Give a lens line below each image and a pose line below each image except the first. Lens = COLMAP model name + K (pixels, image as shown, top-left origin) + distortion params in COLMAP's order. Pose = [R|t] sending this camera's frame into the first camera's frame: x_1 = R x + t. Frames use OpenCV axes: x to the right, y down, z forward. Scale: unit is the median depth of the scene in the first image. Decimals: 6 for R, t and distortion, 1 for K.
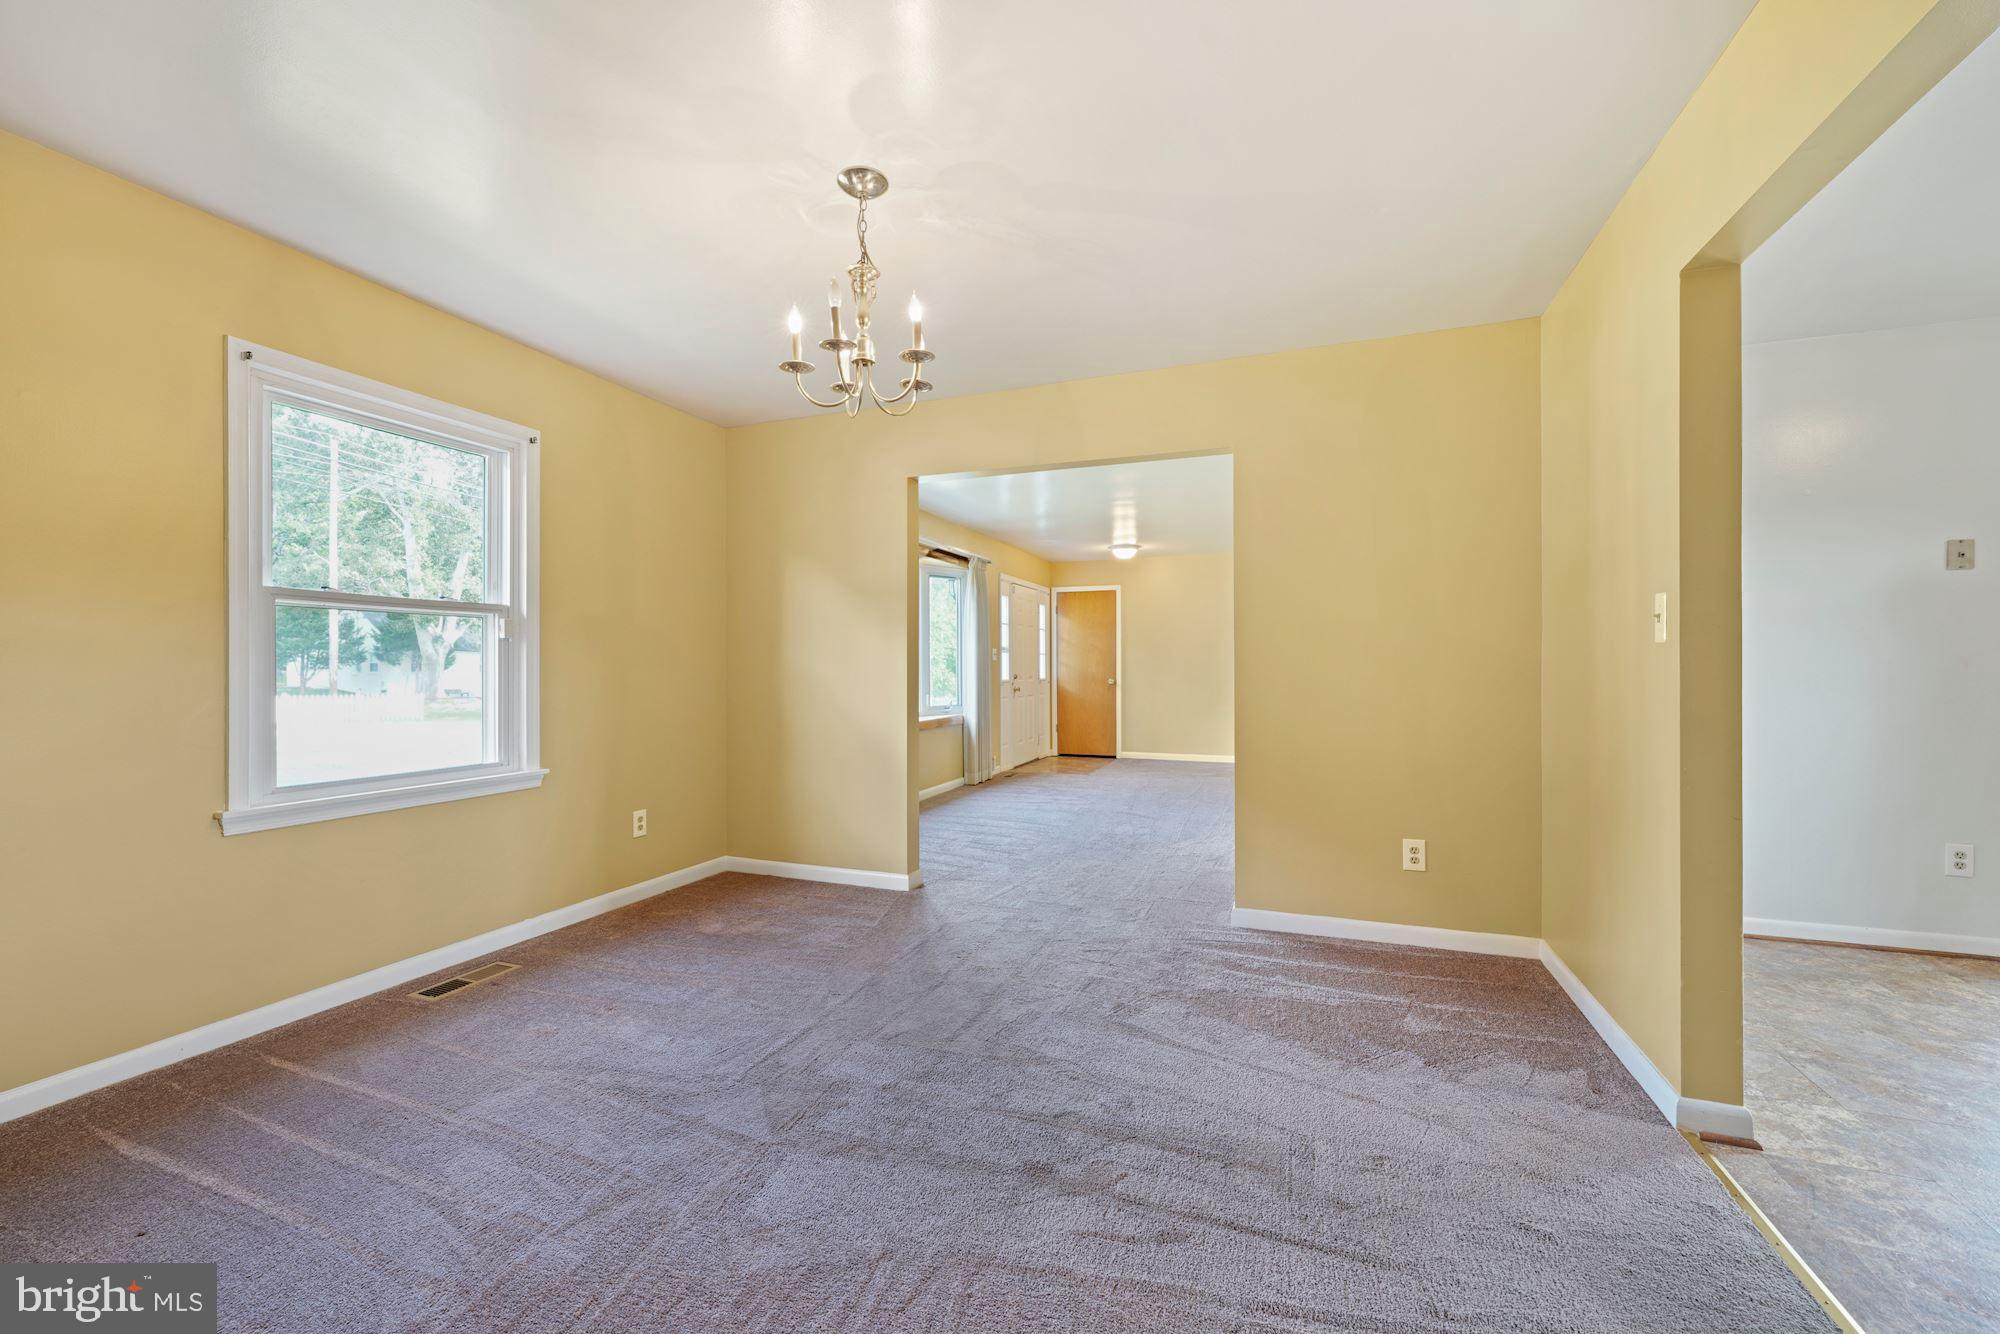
lens RADIAL K [[805.1, 0, 1002.0], [0, 805.1, 669.2], [0, 0, 1]] dist [-0.002883, 0.001147]
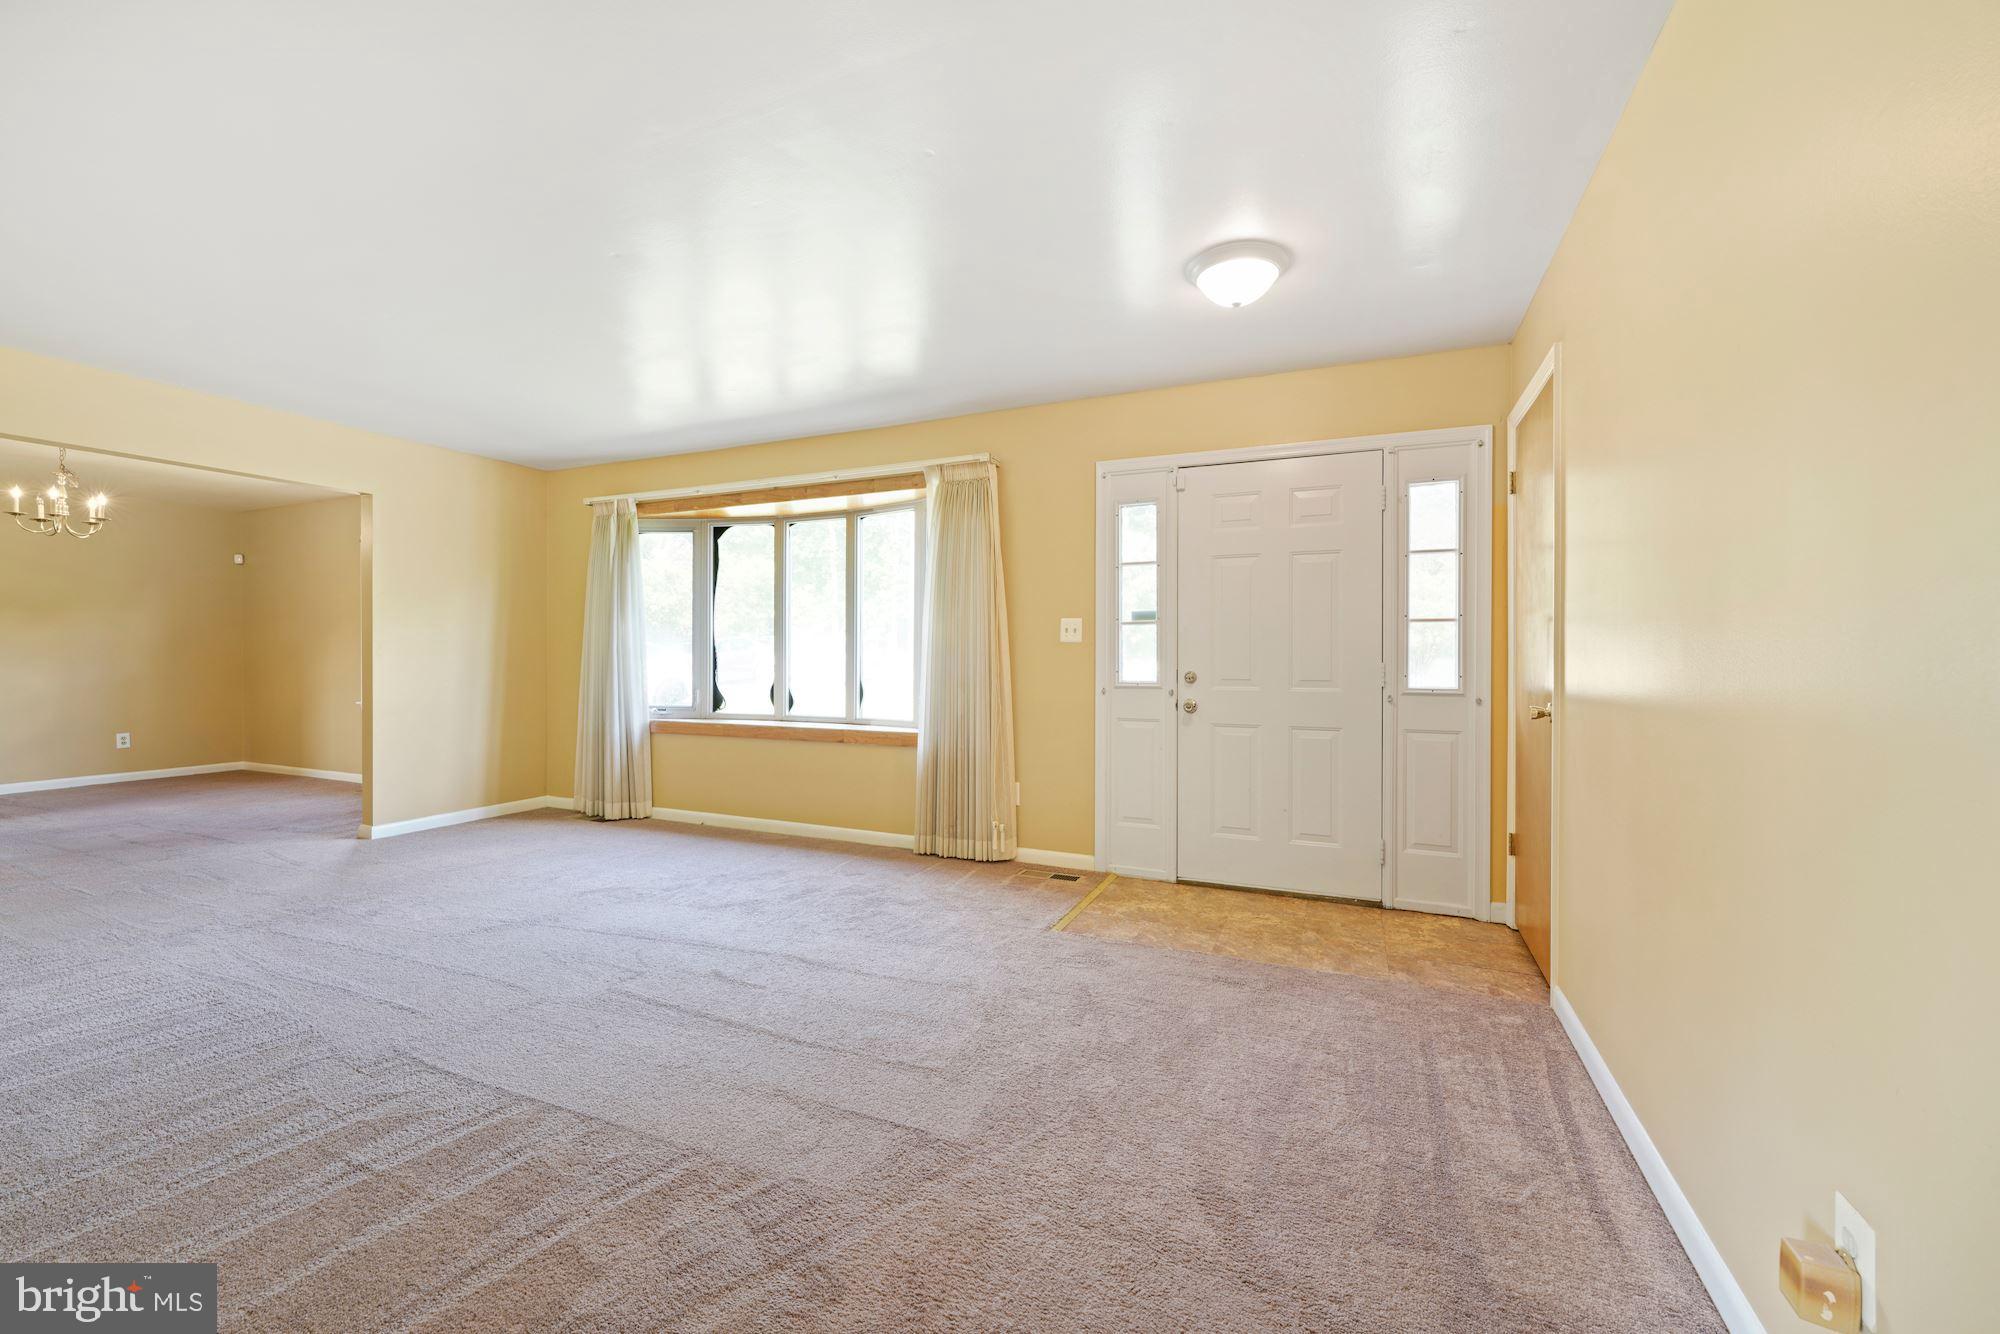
lens RADIAL K [[805.1, 0, 992.6], [0, 805.1, 657.6], [0, 0, 1]] dist [-0.002883, 0.001147]
pose [[-0.066478, 0.009018, -0.997747, 0.475692], [-0.005789, 0.999939, 0.009423, -0.005495], [0.997771, 0.006402, -0.066422, 0.940142]]
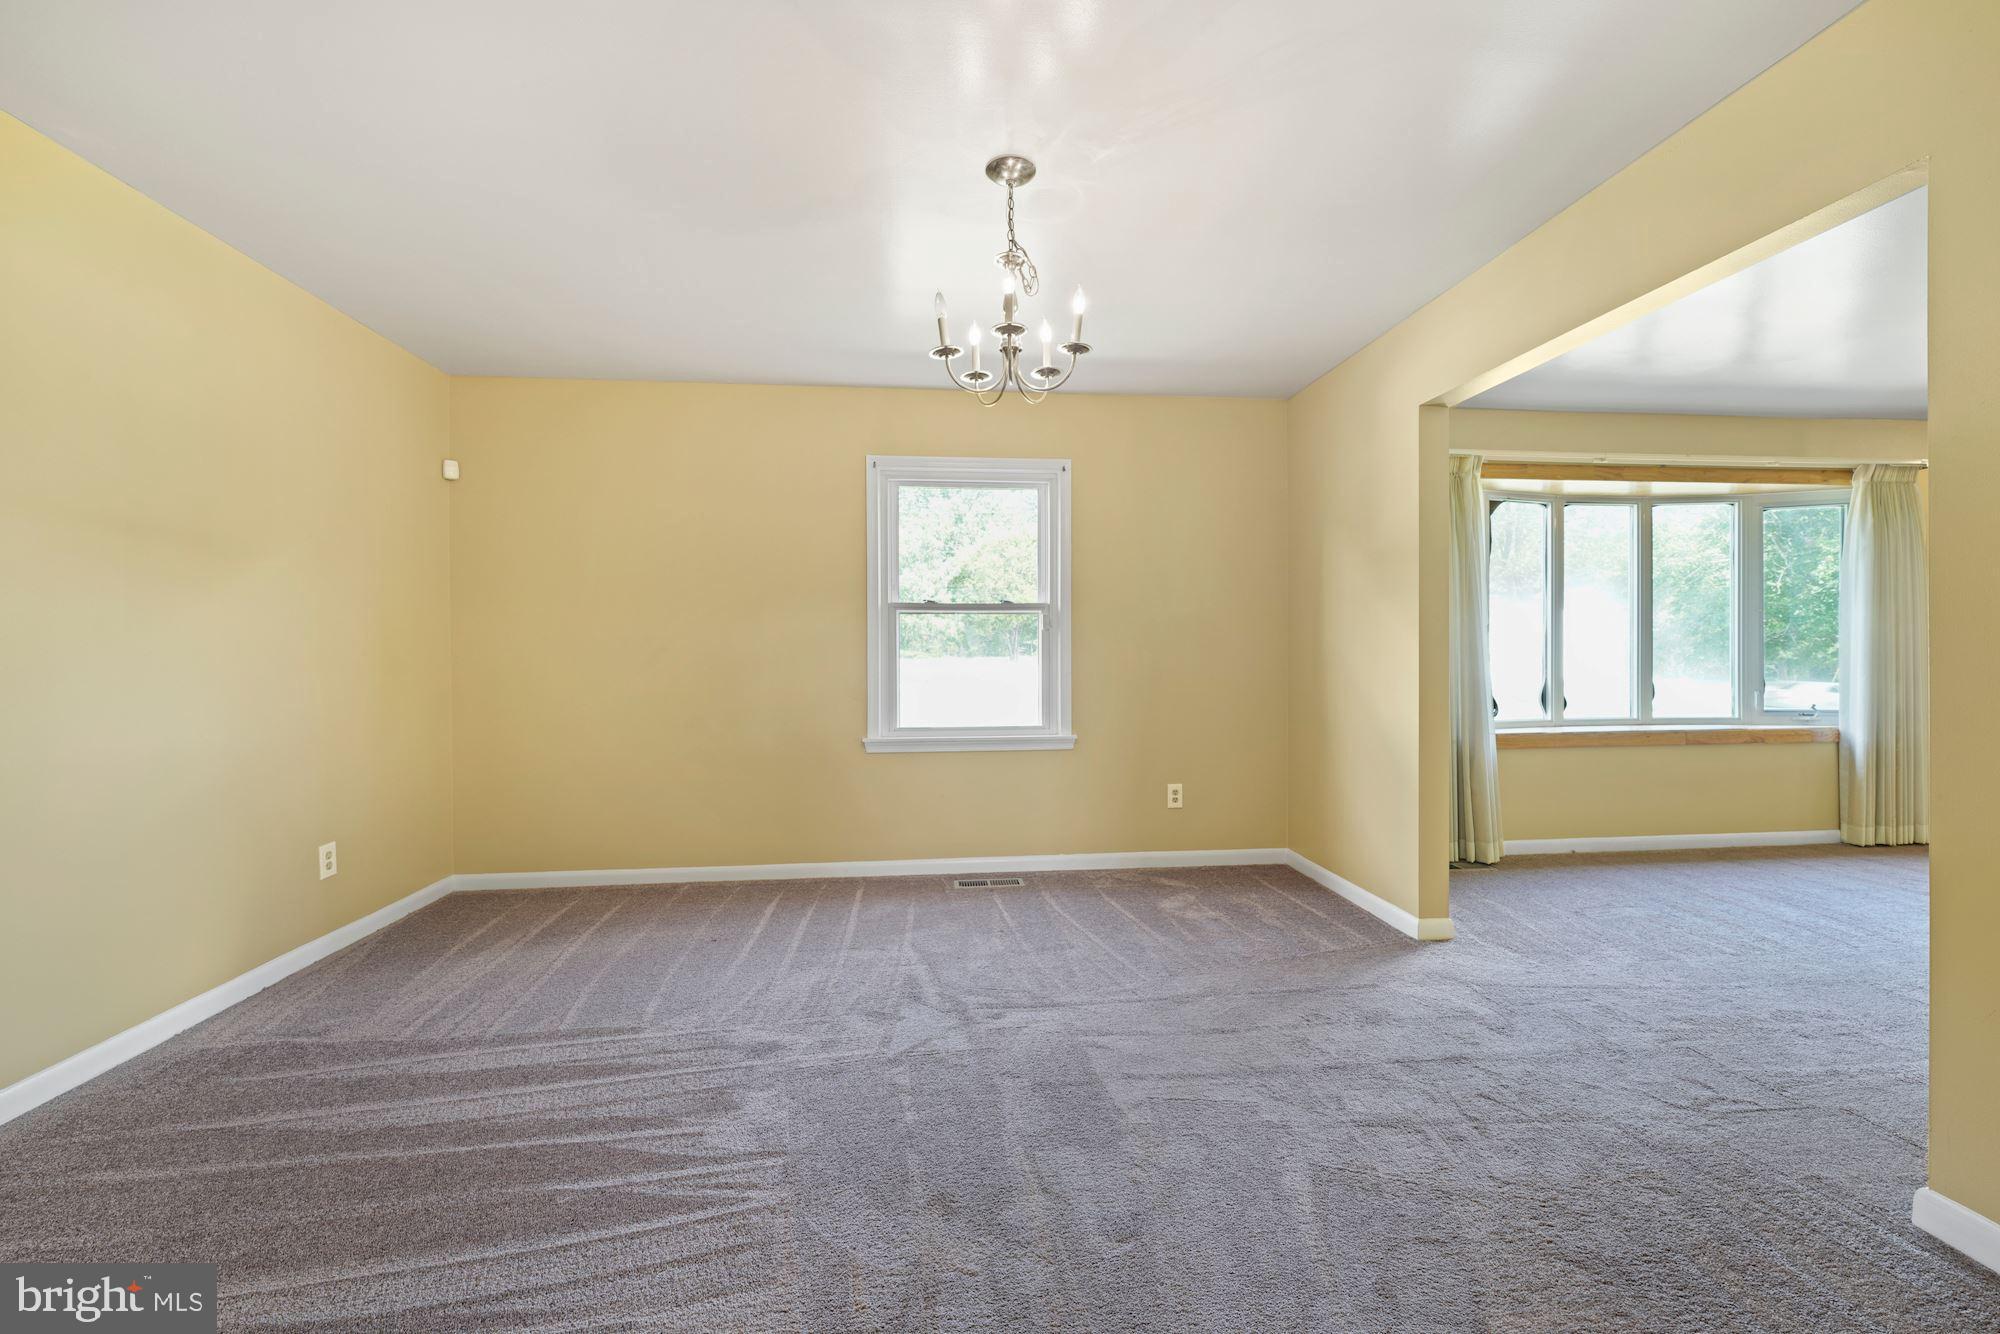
lens RADIAL K [[805.1, 0, 1008.3], [0, 805.1, 655.9], [0, 0, 1]] dist [-0.002883, 0.001147]
pose [[0.450153, 0.006840, -0.892925, 0.184670], [0.000320, 0.999969, 0.007821, -0.002335], [0.892952, -0.003807, 0.450137, 0.137556]]
